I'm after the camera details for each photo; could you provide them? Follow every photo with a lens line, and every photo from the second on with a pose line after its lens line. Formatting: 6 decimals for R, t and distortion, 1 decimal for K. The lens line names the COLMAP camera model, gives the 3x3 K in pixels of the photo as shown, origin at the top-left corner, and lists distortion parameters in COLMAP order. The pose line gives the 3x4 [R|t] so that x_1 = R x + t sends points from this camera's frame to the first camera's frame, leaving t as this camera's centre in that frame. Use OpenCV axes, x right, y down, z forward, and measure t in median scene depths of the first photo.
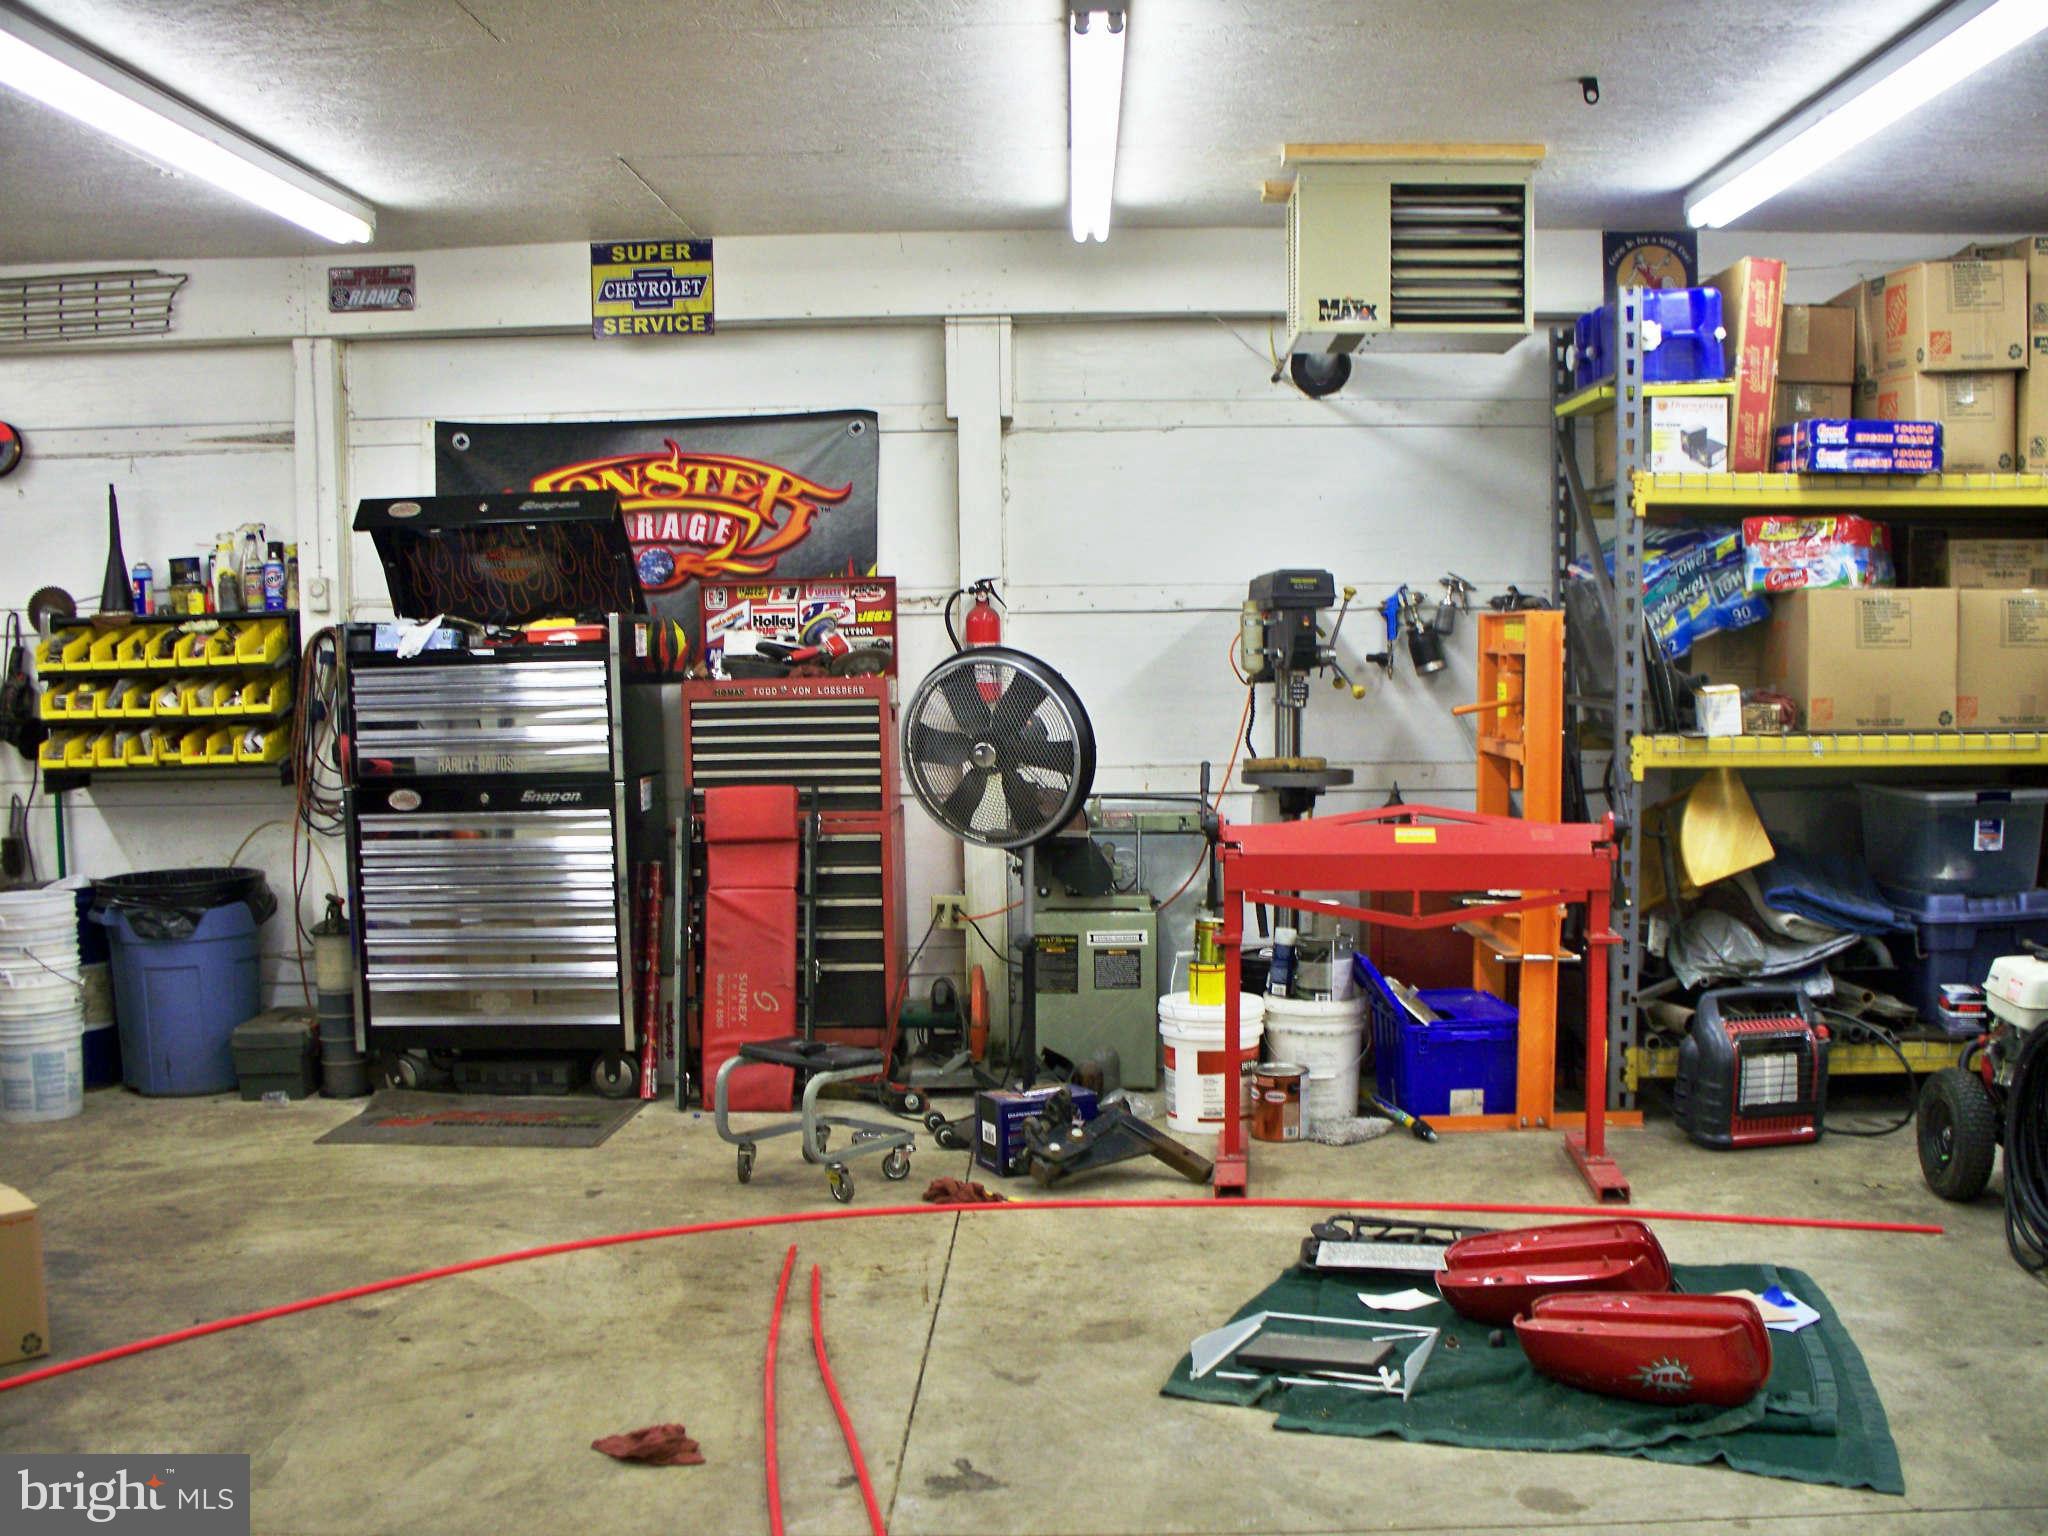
lens RADIAL K [[2145.9, 0, 1058.4], [0, 2145.9, 832.4], [0, 0, 1]] dist [-0.234415, 0.276082]
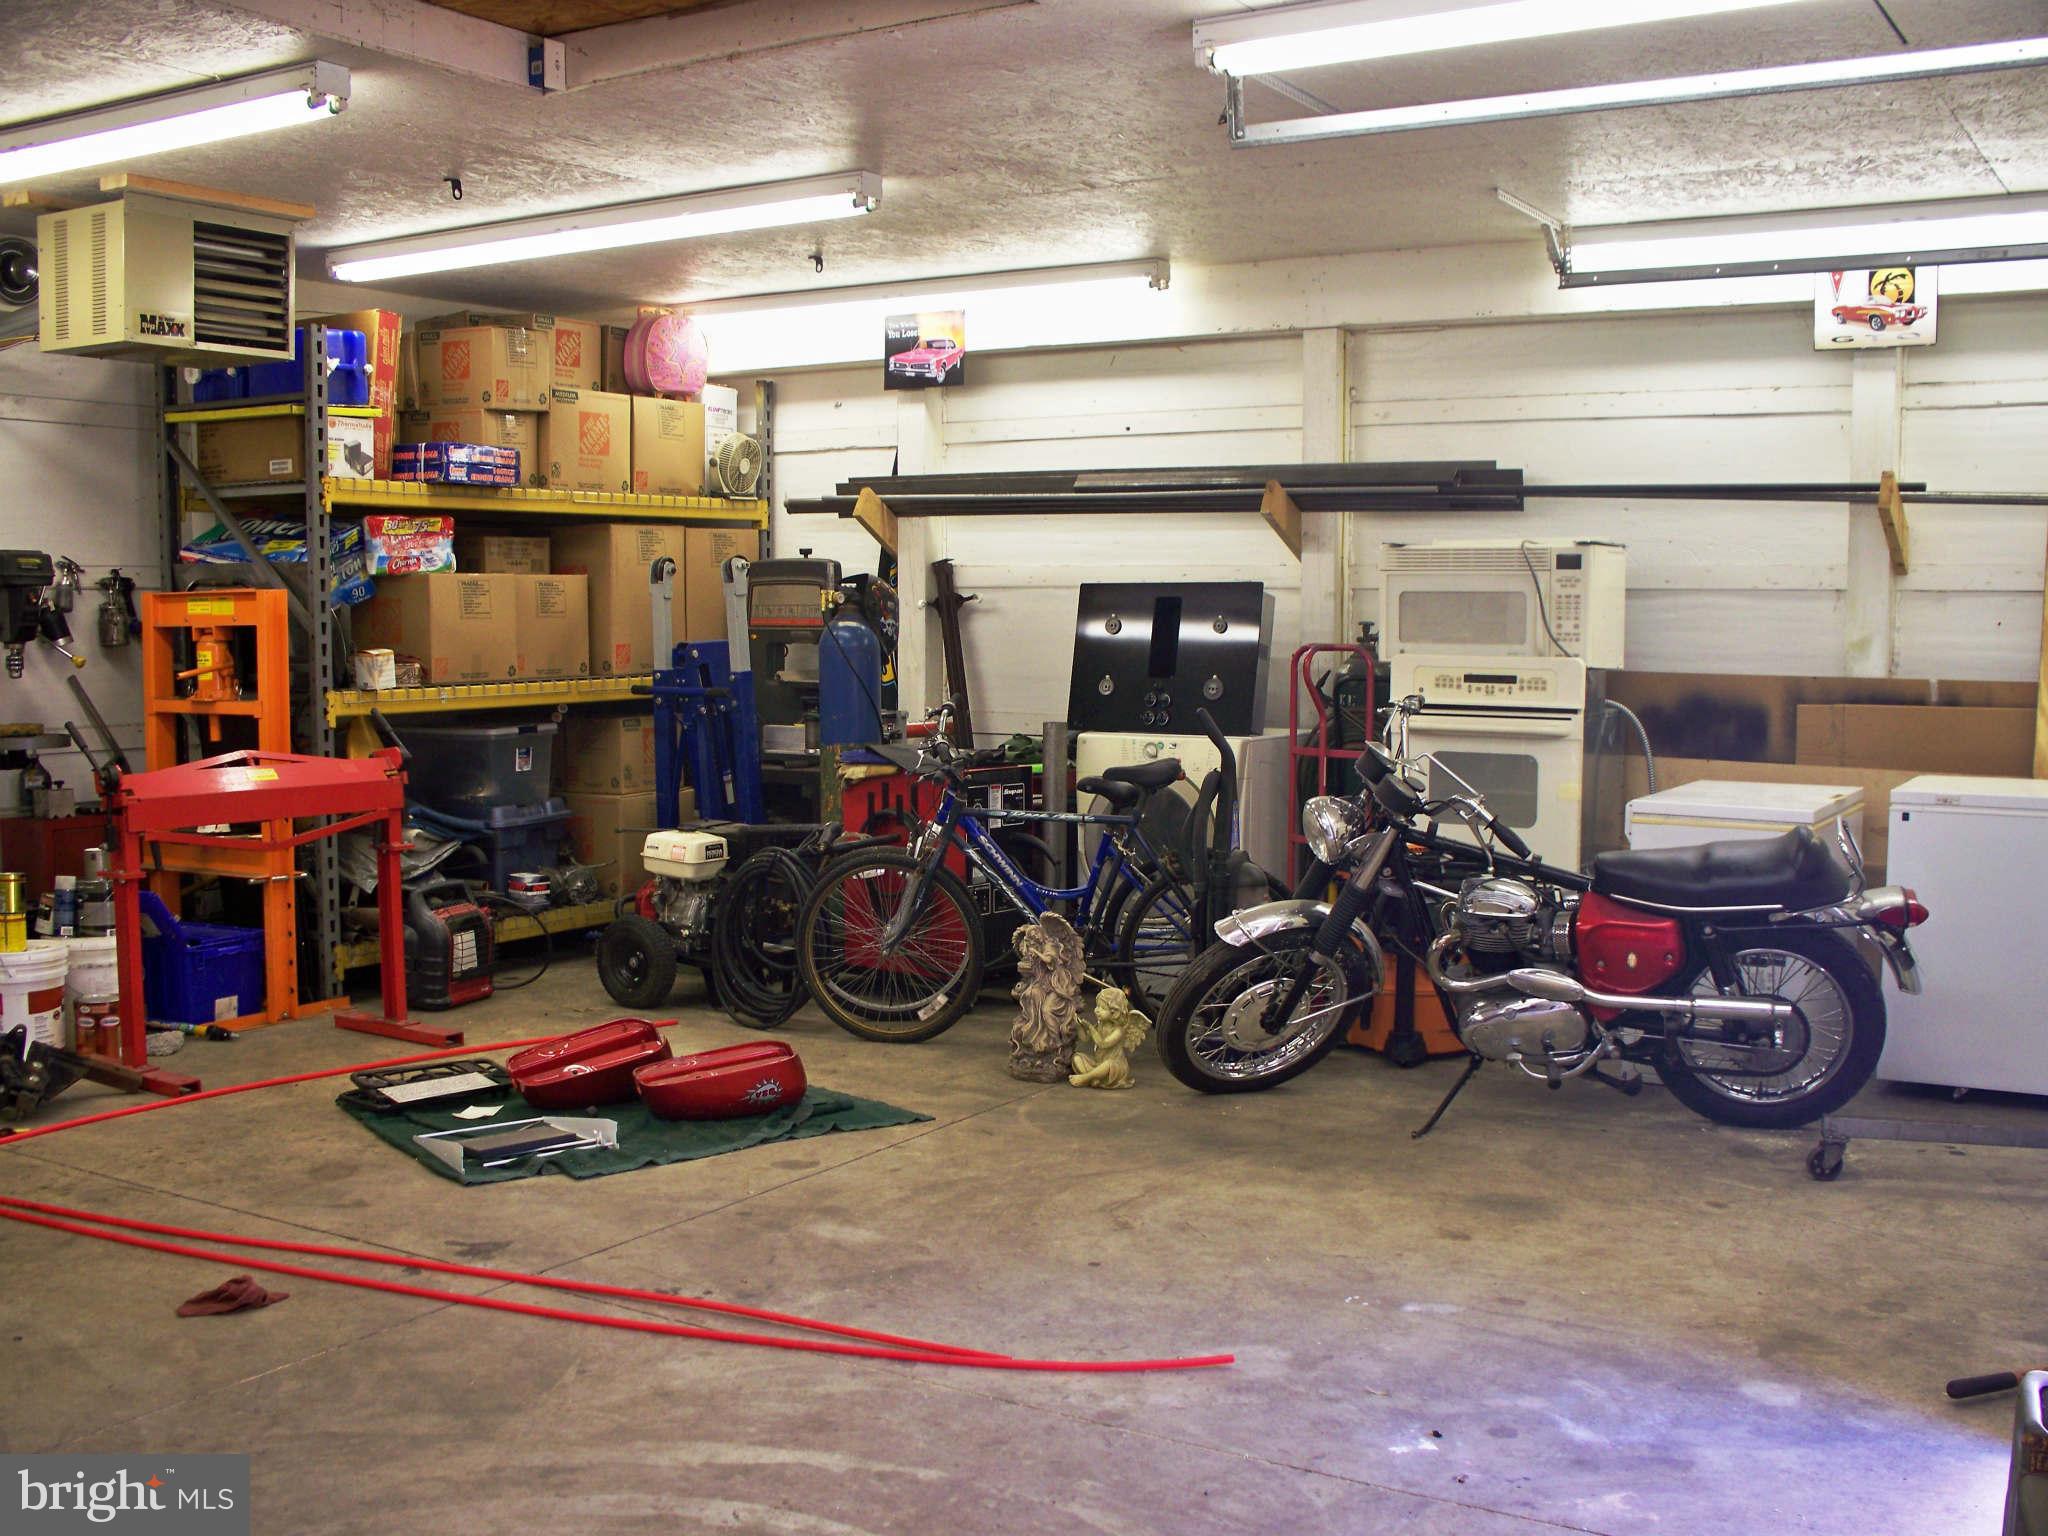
lens RADIAL K [[2145.9, 0, 1058.4], [0, 2145.9, 832.4], [0, 0, 1]] dist [-0.234415, 0.276082]
pose [[0.505260, -0.075000, 0.859702, -0.731975], [0.072140, 0.996400, 0.044528, 0.016397], [-0.859947, 0.039520, 0.508851, 0.021236]]
